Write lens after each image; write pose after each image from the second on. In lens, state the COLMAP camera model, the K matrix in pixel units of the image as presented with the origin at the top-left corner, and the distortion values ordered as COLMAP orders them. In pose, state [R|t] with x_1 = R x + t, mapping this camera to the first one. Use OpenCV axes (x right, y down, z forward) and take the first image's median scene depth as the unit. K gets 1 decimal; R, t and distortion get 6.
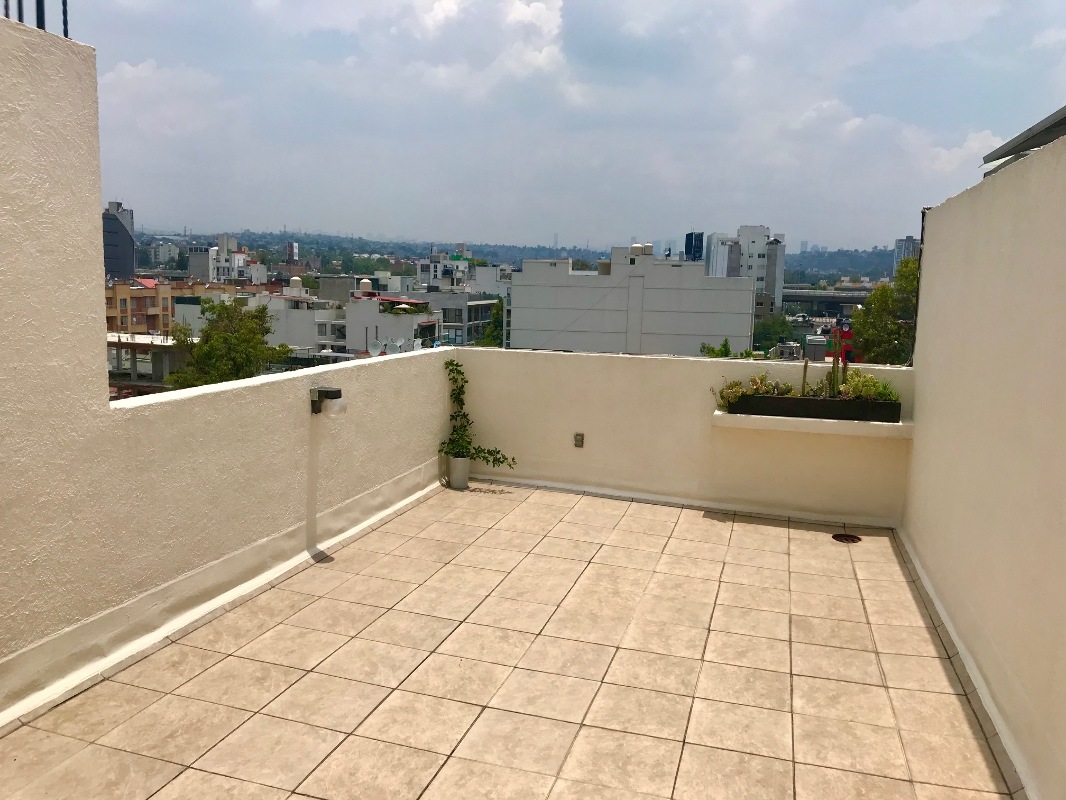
lens RADIAL K [[882.0, 0, 532.8], [0, 882.0, 400.0], [0, 0, 1]] dist [-0.016950, -0.010015]
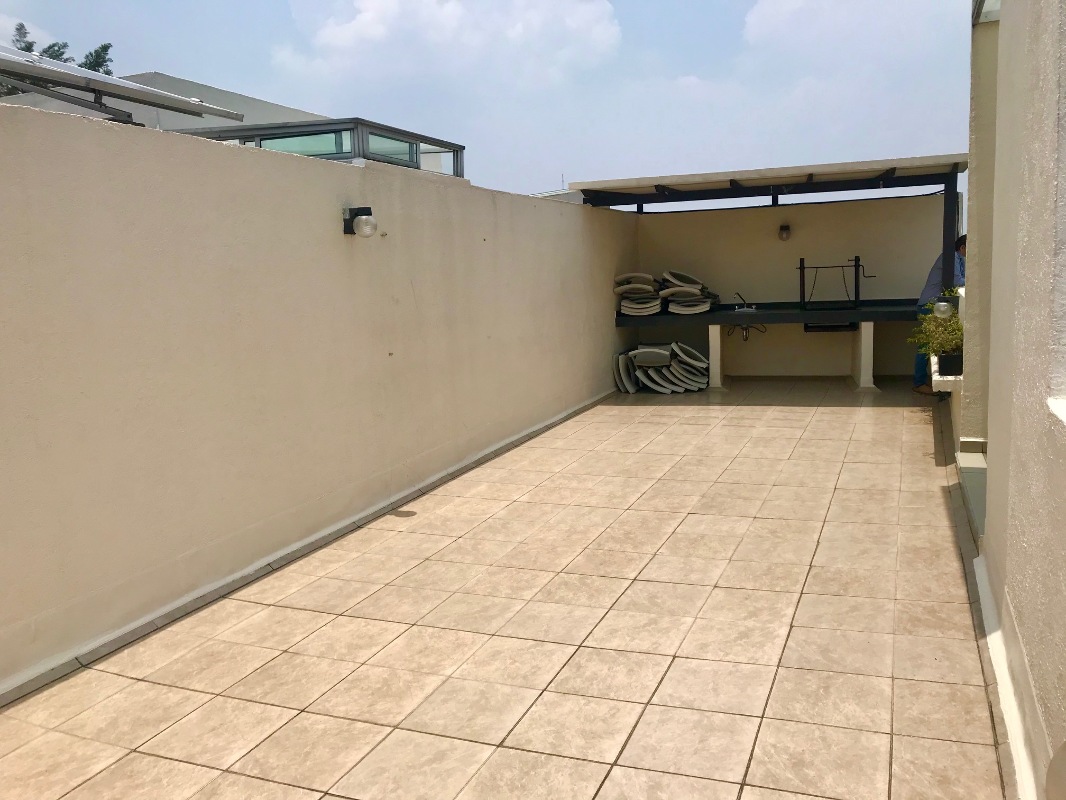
lens RADIAL K [[882.0, 0, 534.5], [0, 882.0, 399.8], [0, 0, 1]] dist [-0.016950, -0.010015]
pose [[-0.992870, -0.005253, 0.119088, -0.197817], [0.026717, 0.963807, 0.265257, -0.192245], [-0.116171, 0.266548, -0.956795, 1.835199]]
